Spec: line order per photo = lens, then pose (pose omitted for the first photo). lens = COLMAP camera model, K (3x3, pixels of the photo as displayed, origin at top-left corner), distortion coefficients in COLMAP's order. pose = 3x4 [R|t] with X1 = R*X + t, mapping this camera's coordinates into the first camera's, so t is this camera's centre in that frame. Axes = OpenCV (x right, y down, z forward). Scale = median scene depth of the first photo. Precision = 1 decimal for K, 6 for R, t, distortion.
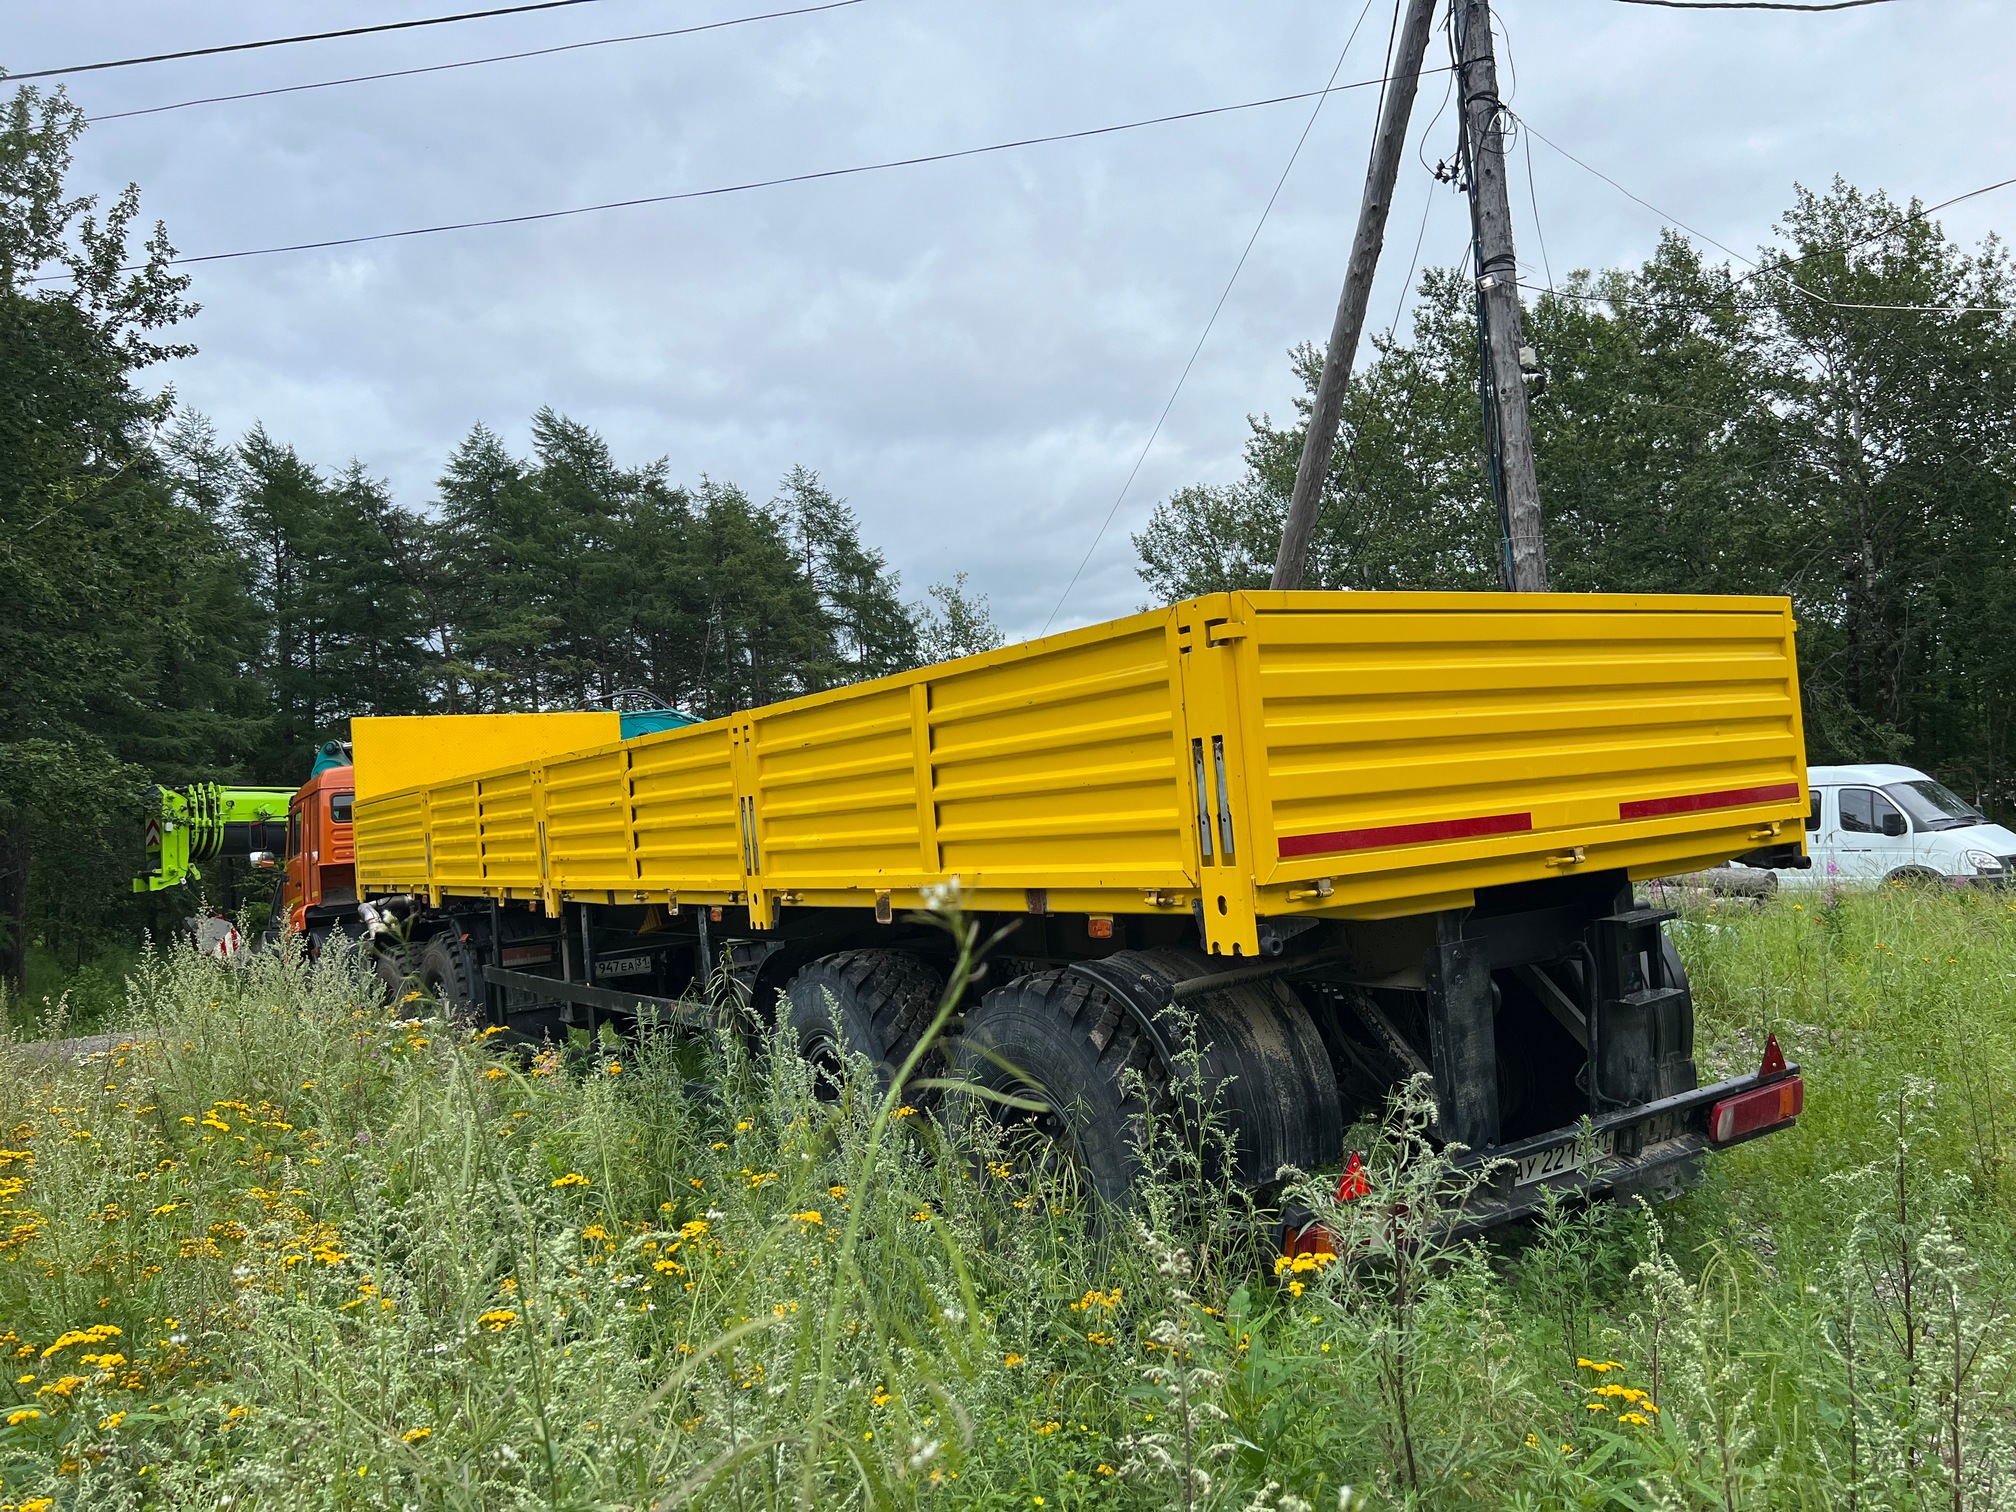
lens RADIAL K [[1537.1, 0, 1066.4], [0, 1537.1, 756.0], [0, 0, 1]] dist [0.114673, -0.203316]
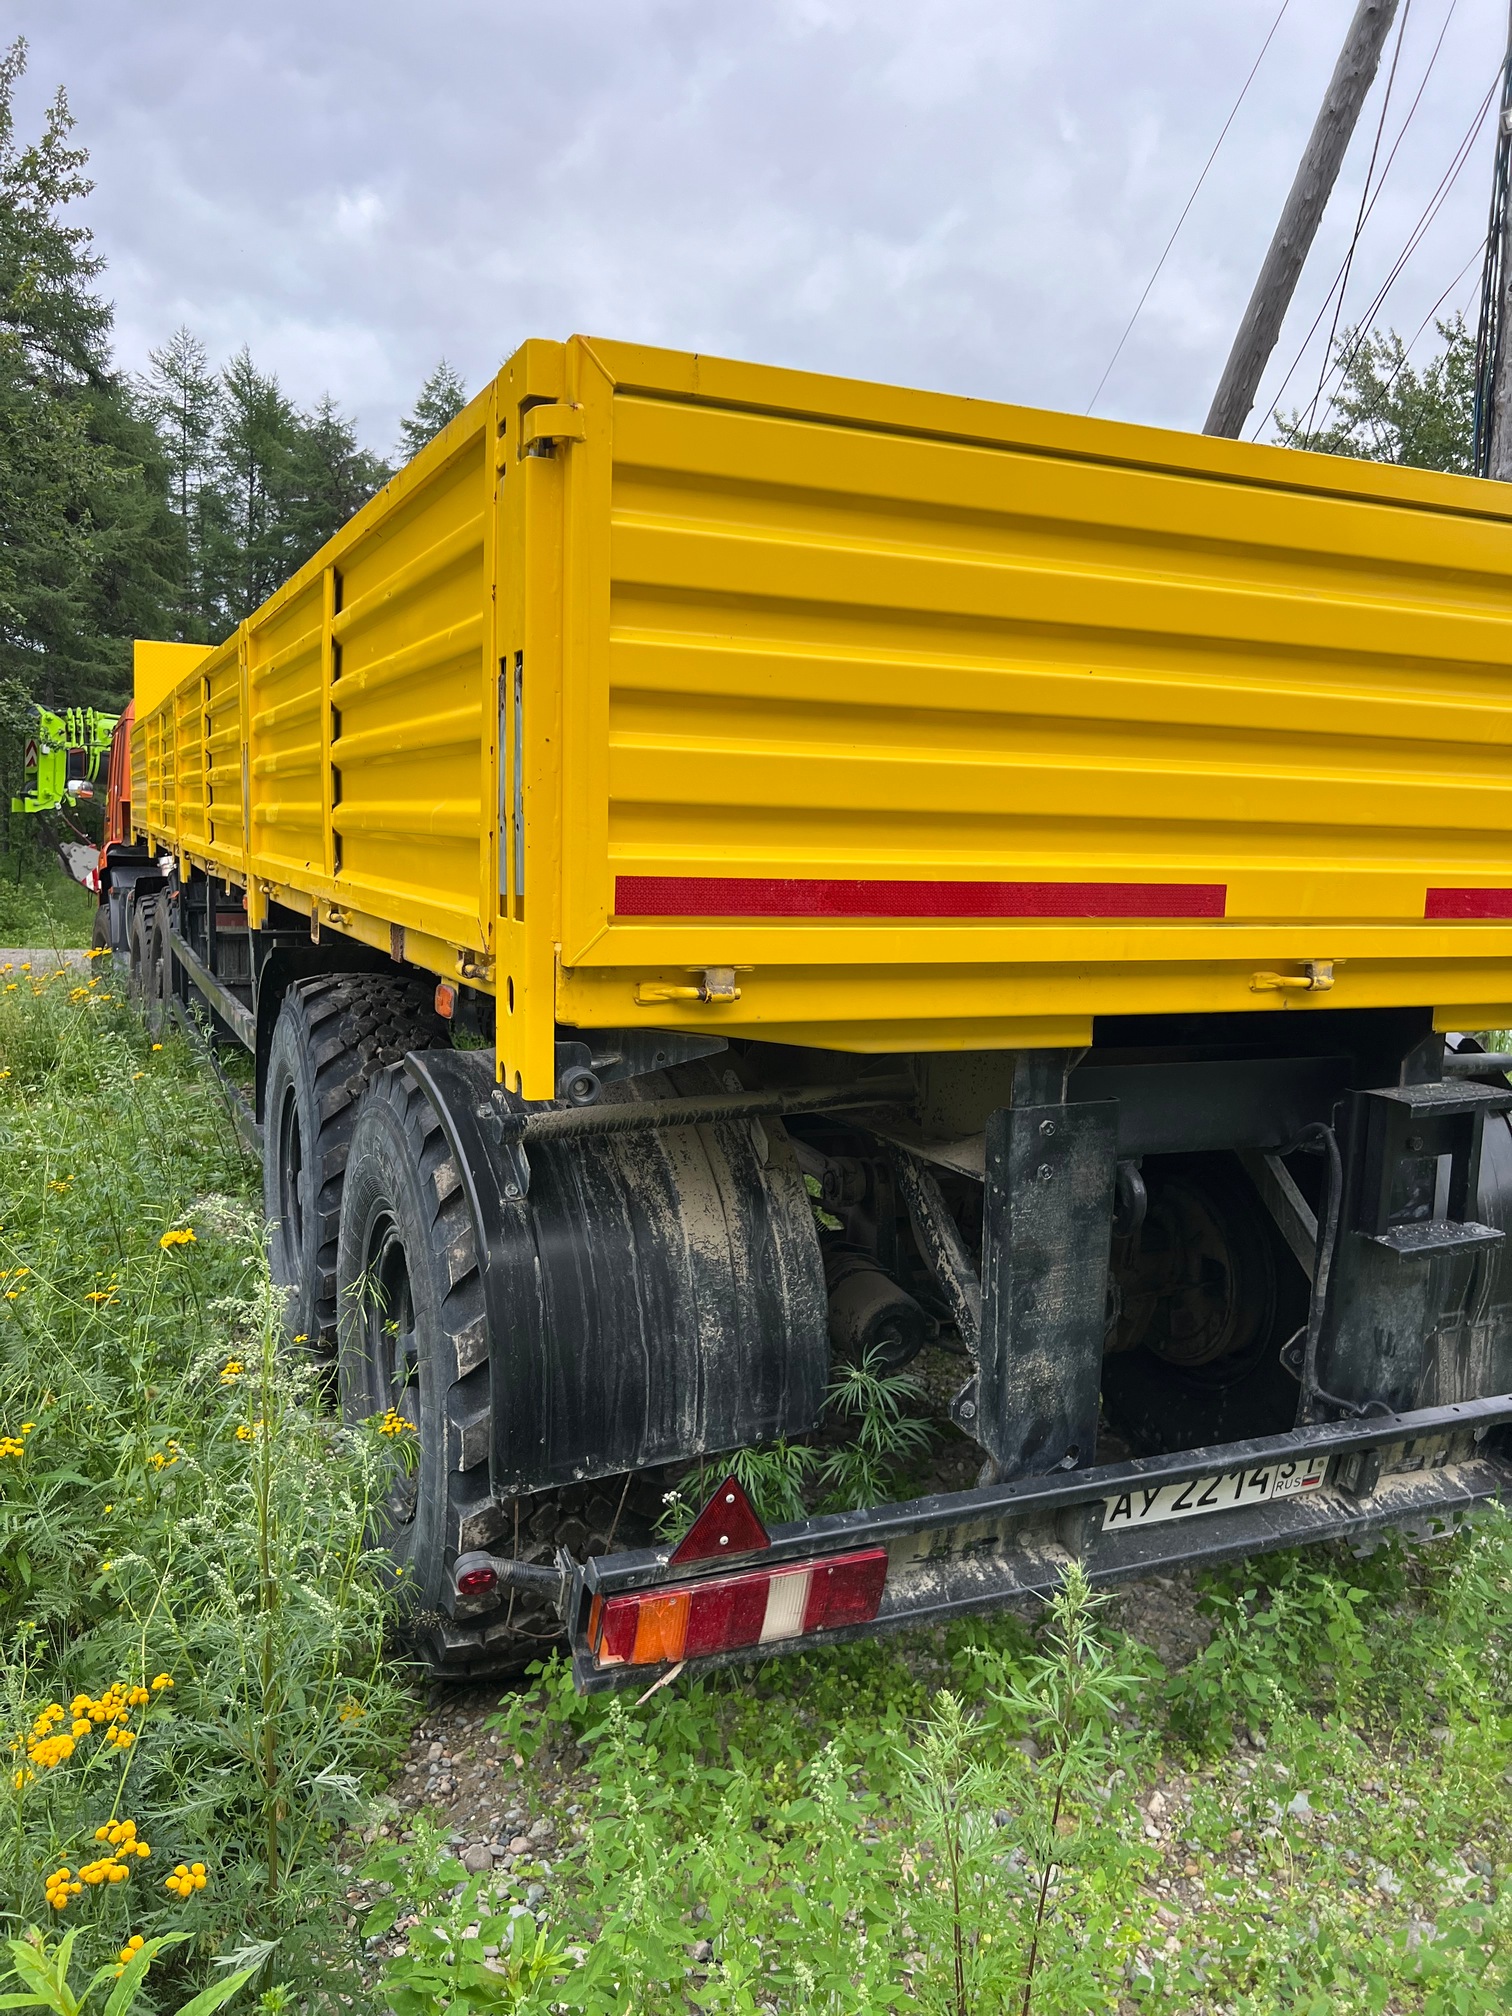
lens RADIAL K [[1537.1, 0, 756.0], [0, 1537.1, 1008.0], [0, 0, 1]] dist [0.114673, -0.203316]
pose [[0.977869, 0.129282, -0.164495, 0.217000], [-0.102909, 0.981765, 0.159836, 0.009124], [0.182159, -0.139370, 0.973342, 0.420661]]
